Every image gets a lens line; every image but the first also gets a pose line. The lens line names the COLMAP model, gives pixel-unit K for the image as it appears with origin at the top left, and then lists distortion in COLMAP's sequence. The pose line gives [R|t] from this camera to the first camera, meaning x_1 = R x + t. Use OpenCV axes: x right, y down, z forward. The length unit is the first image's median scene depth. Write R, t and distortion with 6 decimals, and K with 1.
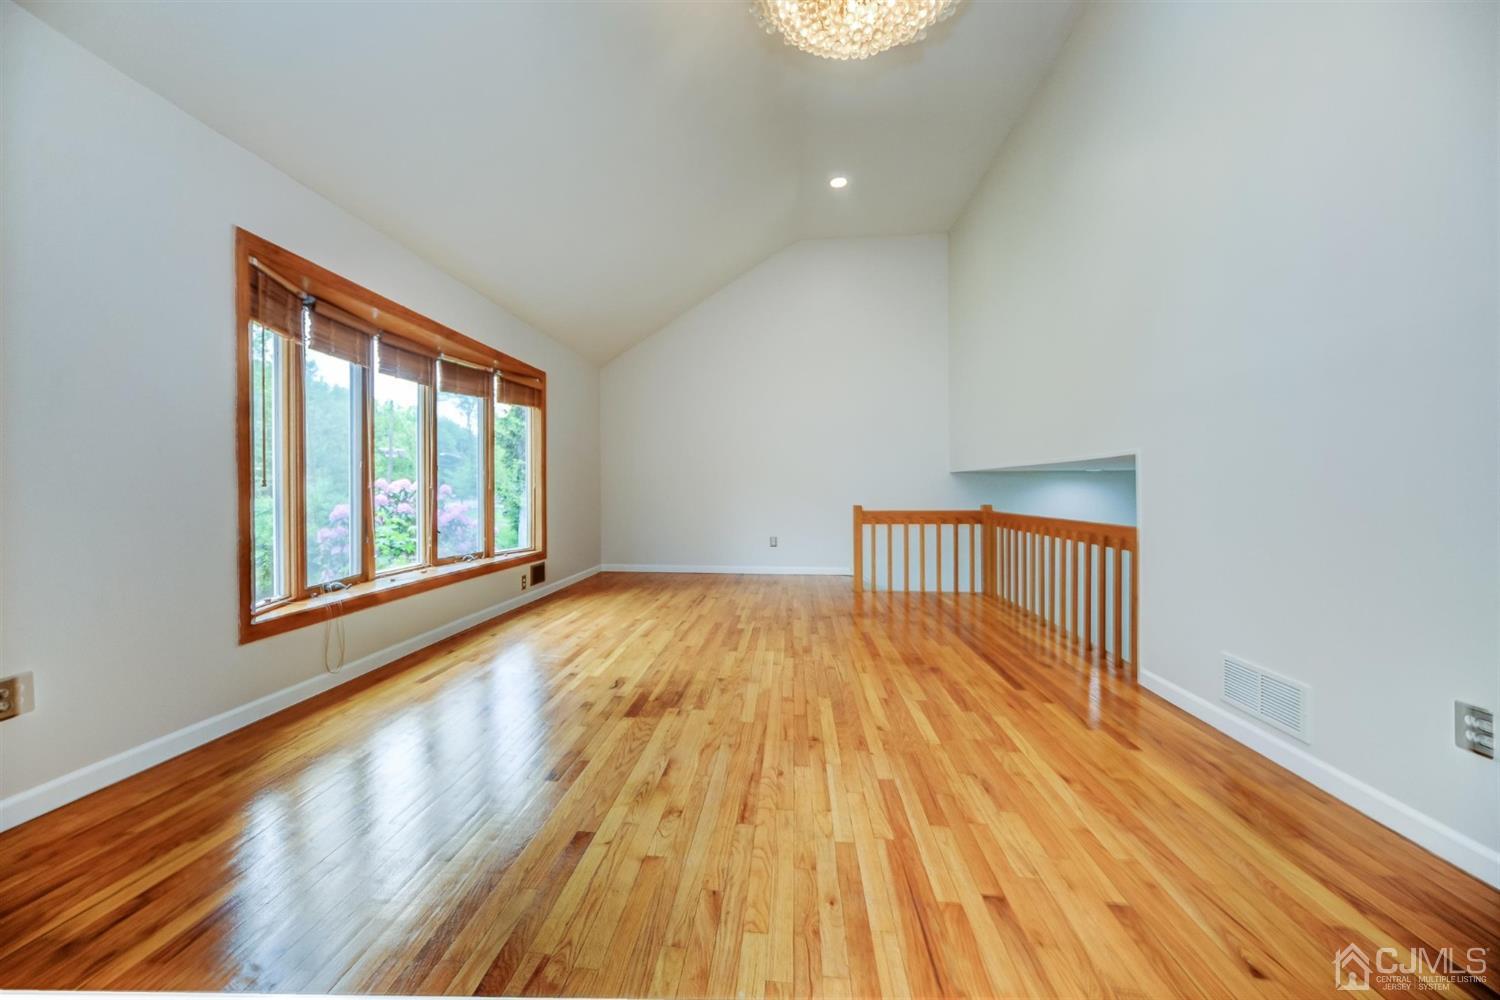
lens RADIAL K [[548.3, 0, 746.2], [0, 548.3, 489.5], [0, 0, 1]] dist [-0.005860, 0.000578]
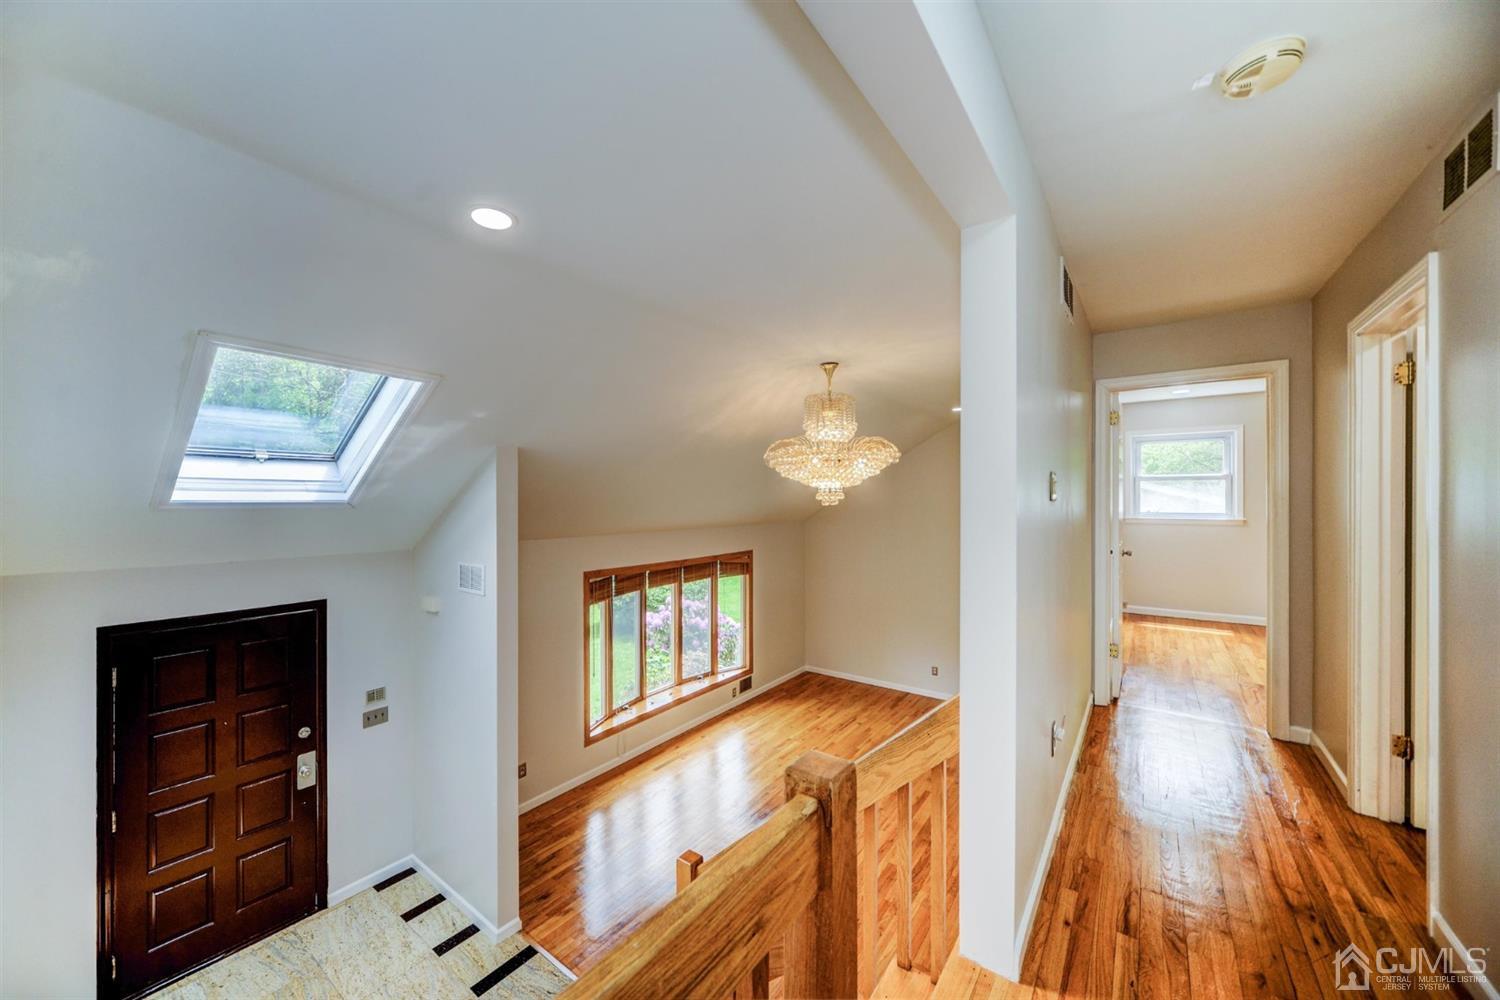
lens RADIAL K [[548.3, 0, 738.2], [0, 548.3, 503.6], [0, 0, 1]] dist [-0.005860, 0.000578]
pose [[0.852567, -0.002015, -0.522614, 0.825988], [0.002531, 0.999997, 0.000274, -0.723176], [0.522612, -0.001557, 0.852569, -0.641882]]
